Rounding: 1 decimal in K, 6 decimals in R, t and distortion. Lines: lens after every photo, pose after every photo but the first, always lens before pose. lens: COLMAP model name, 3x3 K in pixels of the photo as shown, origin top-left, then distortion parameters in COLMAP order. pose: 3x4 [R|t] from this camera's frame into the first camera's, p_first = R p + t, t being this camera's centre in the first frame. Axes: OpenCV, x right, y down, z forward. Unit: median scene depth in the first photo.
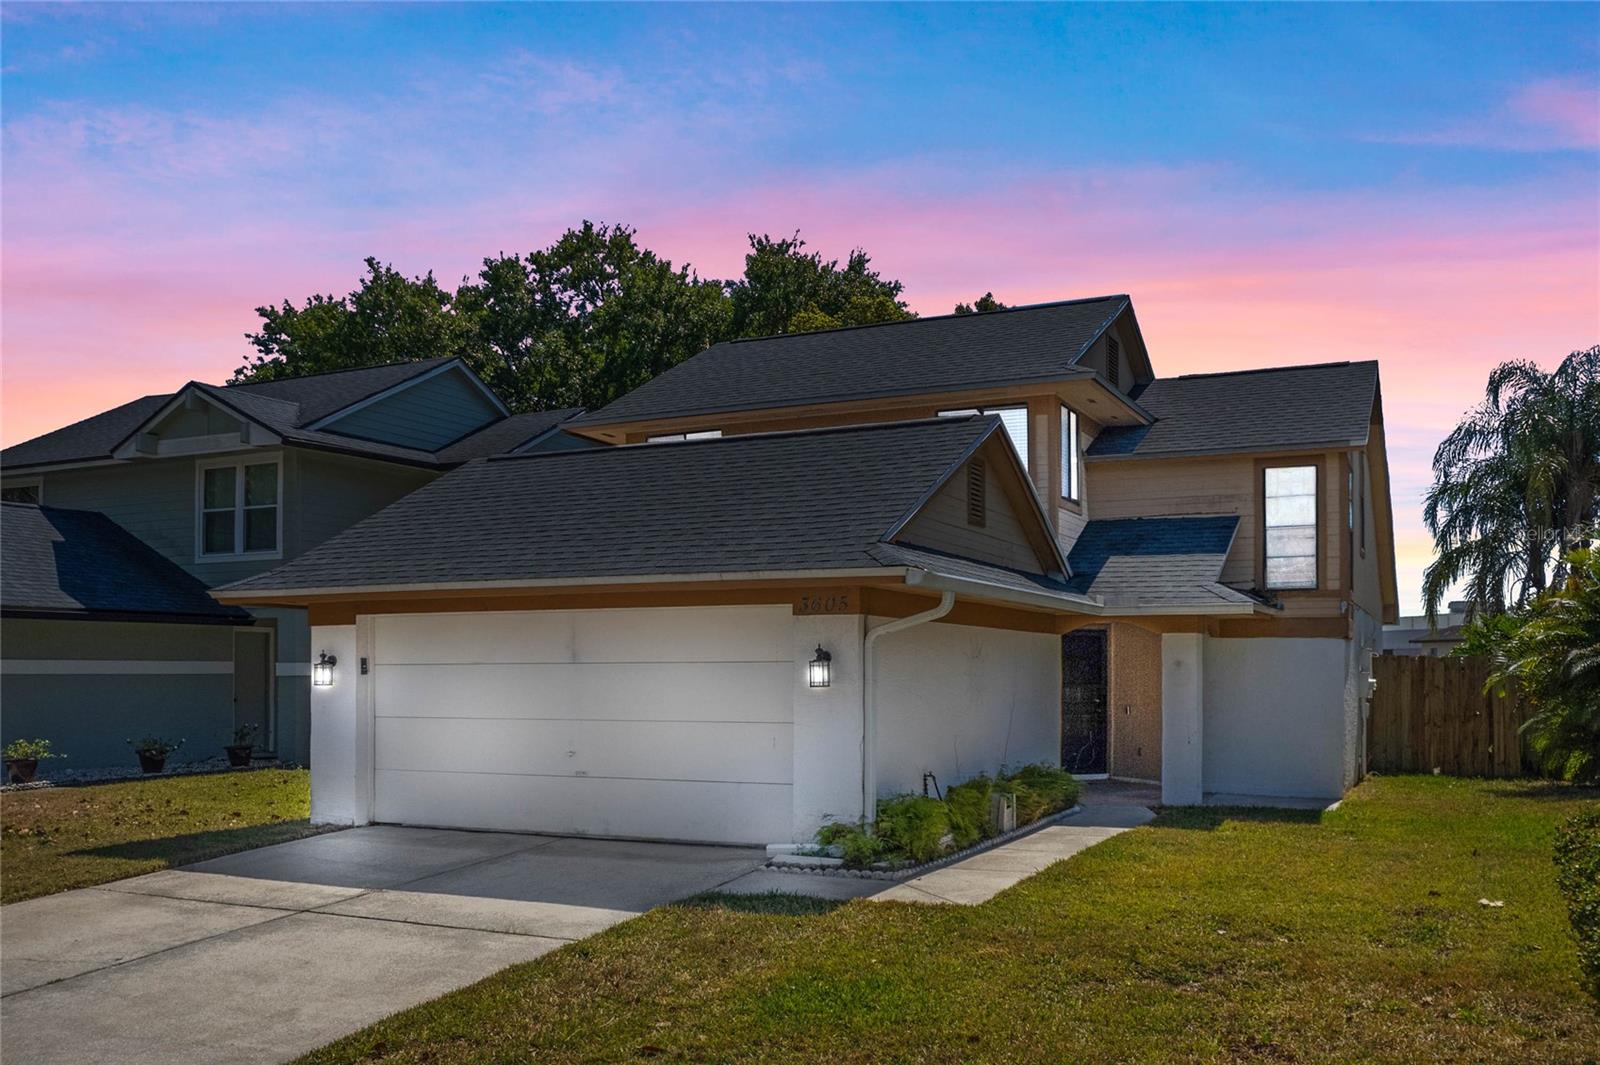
lens RADIAL K [[1000.8, 0, 802.3], [0, 1000.8, 600.2], [0, 0, 1]] dist [-0.026964, 0.000579]
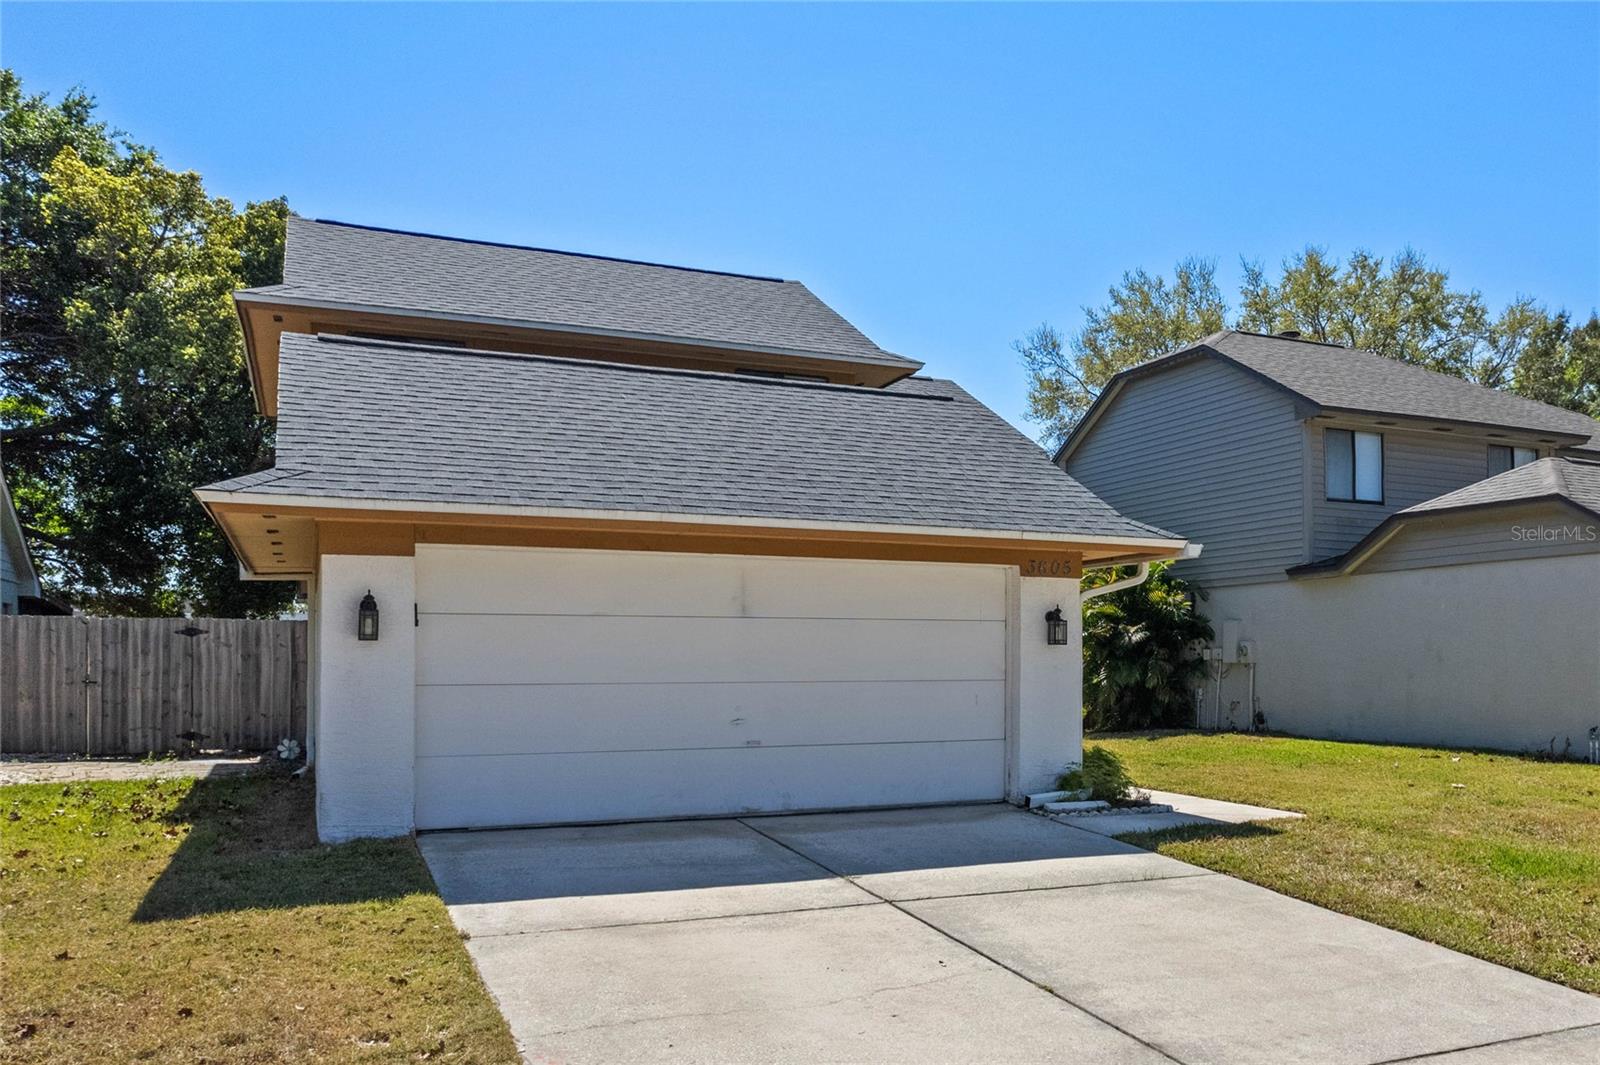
lens RADIAL K [[1096.3, 0, 763.7], [0, 1096.3, 604.8], [0, 0, 1]] dist [0.003023, 0.000149]
pose [[0.772301, 0.034078, 0.634342, -0.474944], [-0.051791, 0.998614, 0.009407, 0.024317], [-0.633142, -0.040118, 0.772995, 0.145801]]
